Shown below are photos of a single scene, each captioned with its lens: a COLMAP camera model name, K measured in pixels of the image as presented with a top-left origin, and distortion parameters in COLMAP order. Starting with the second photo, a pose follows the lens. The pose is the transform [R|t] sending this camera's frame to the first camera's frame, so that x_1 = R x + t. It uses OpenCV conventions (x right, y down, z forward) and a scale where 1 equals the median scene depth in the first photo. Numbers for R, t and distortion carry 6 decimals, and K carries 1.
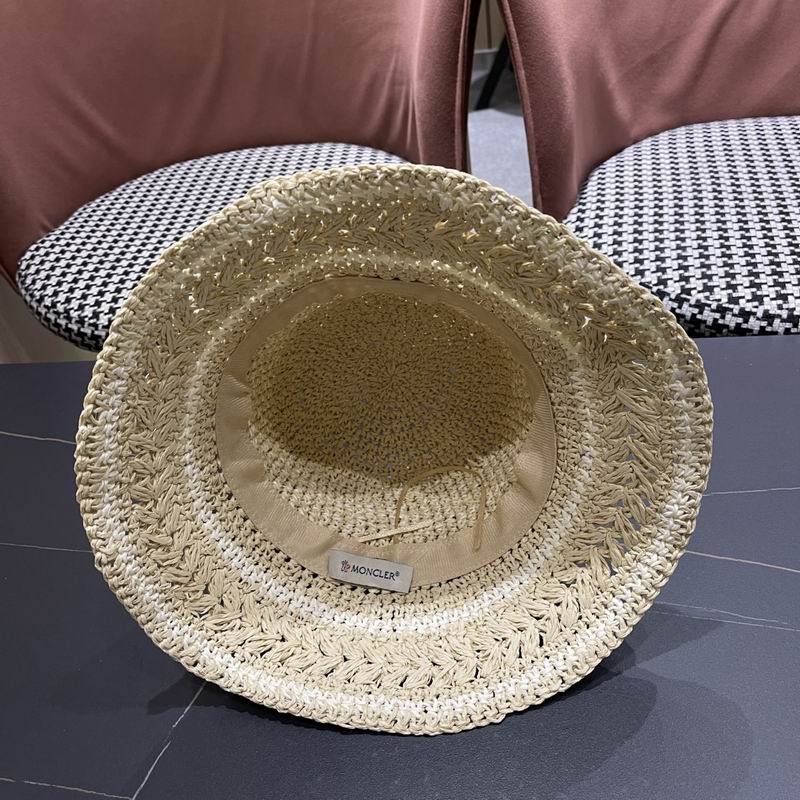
lens RADIAL K [[844.5, 0, 409.5], [0, 844.5, 399.5], [0, 0, 1]] dist [0.014634, 0.000000]
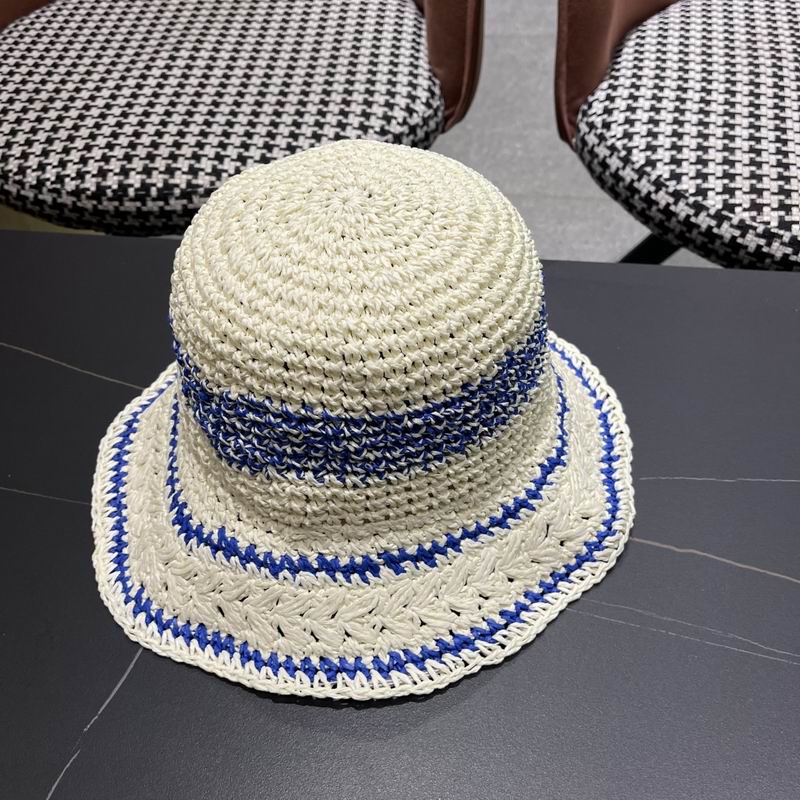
lens RADIAL K [[844.5, 0, 401.9], [0, 844.5, 405.6], [0, 0, 1]] dist [0.014634, 0.000000]
pose [[0.996887, 0.072068, 0.031971, -0.007193], [-0.077046, 0.976539, 0.201085, -0.069209], [-0.016729, -0.202922, 0.979052, 0.125881]]
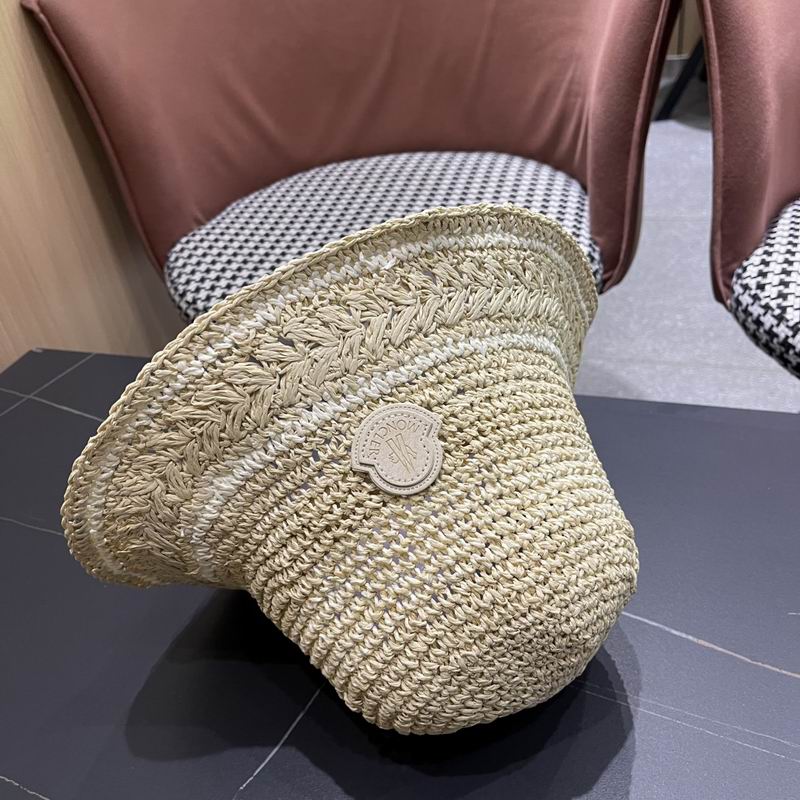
lens RADIAL K [[844.5, 0, 392.8], [0, 844.5, 412.0], [0, 0, 1]] dist [0.014634, 0.000000]
pose [[0.976662, 0.120965, -0.177480, -0.000339], [-0.118032, 0.992642, 0.027032, -0.037520], [0.179444, -0.005453, 0.983753, 0.065052]]
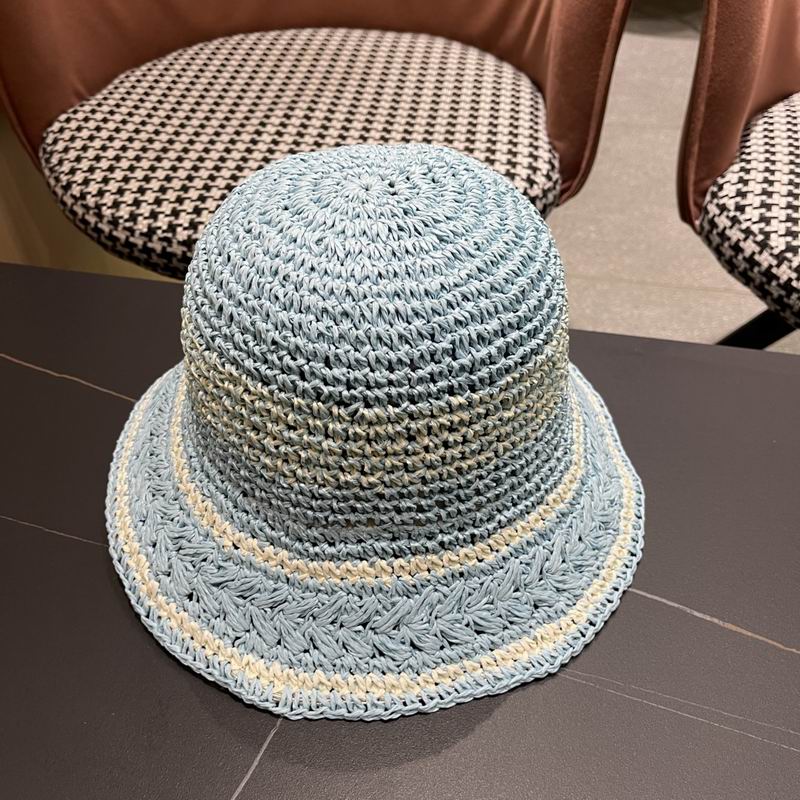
lens RADIAL K [[844.5, 0, 398.8], [0, 844.5, 411.9], [0, 0, 1]] dist [0.014634, 0.000000]
pose [[0.989900, 0.141761, -0.001122, -0.088393], [-0.140497, 0.982072, 0.125675, -0.053357], [0.018917, -0.124249, 0.992071, 0.169991]]
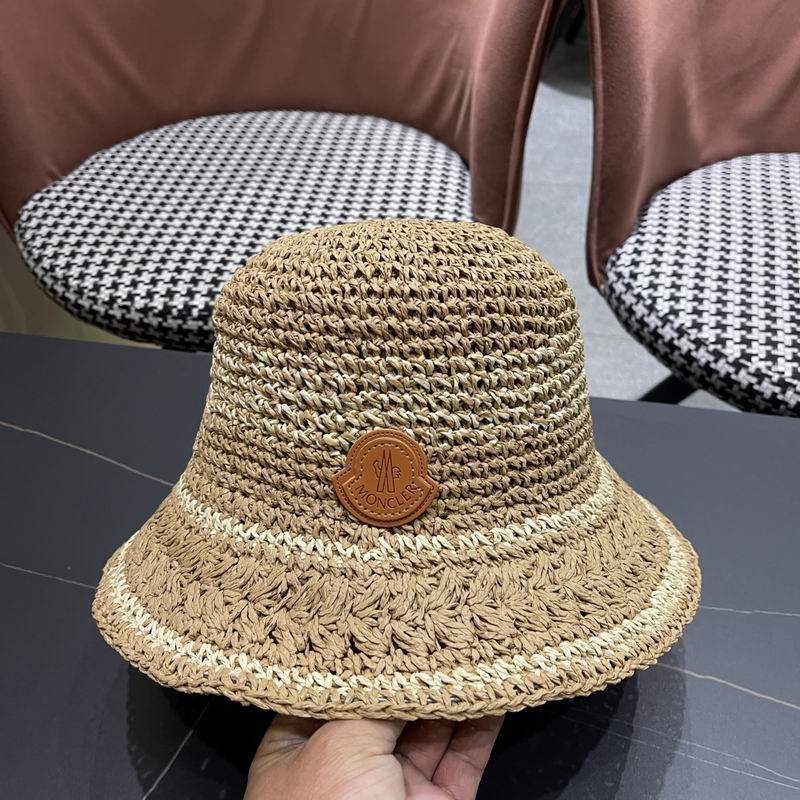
lens RADIAL K [[844.5, 0, 406.5], [0, 844.5, 414.7], [0, 0, 1]] dist [0.014634, 0.000000]
pose [[0.991409, 0.130587, 0.007430, -0.027755], [-0.130780, 0.988716, 0.073059, -0.073519], [0.002194, -0.073403, 0.997300, 0.079241]]
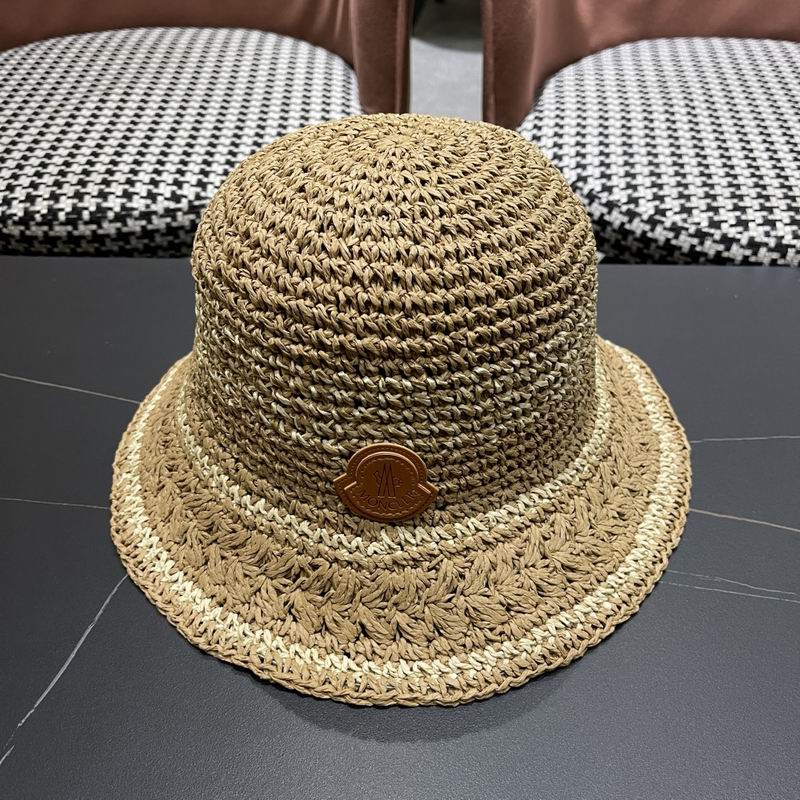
lens RADIAL K [[844.5, 0, 407.0], [0, 844.5, 411.5], [0, 0, 1]] dist [0.014634, 0.000000]
pose [[0.992047, 0.037547, 0.120135, -0.023794], [-0.045191, 0.997080, 0.061551, 0.029619], [-0.117473, -0.066490, 0.990848, 0.136369]]
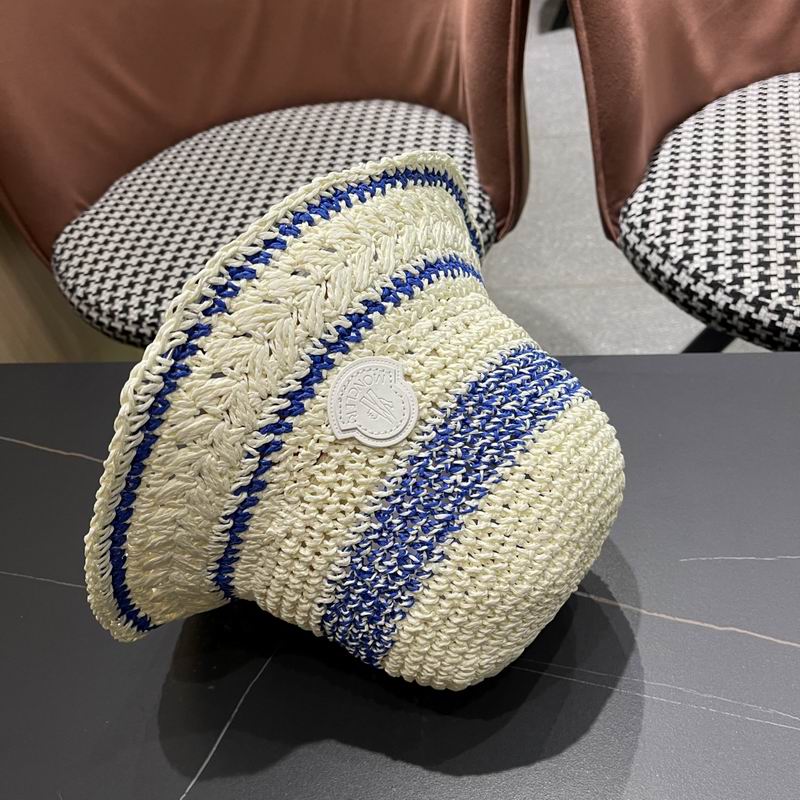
lens RADIAL K [[844.5, 0, 399.0], [0, 844.5, 410.4], [0, 0, 1]] dist [0.014634, 0.000000]
pose [[0.994698, 0.012380, -0.102088, 0.035519], [-0.001256, 0.994116, 0.108314, -0.088490], [0.102828, -0.107612, 0.988861, 0.071165]]
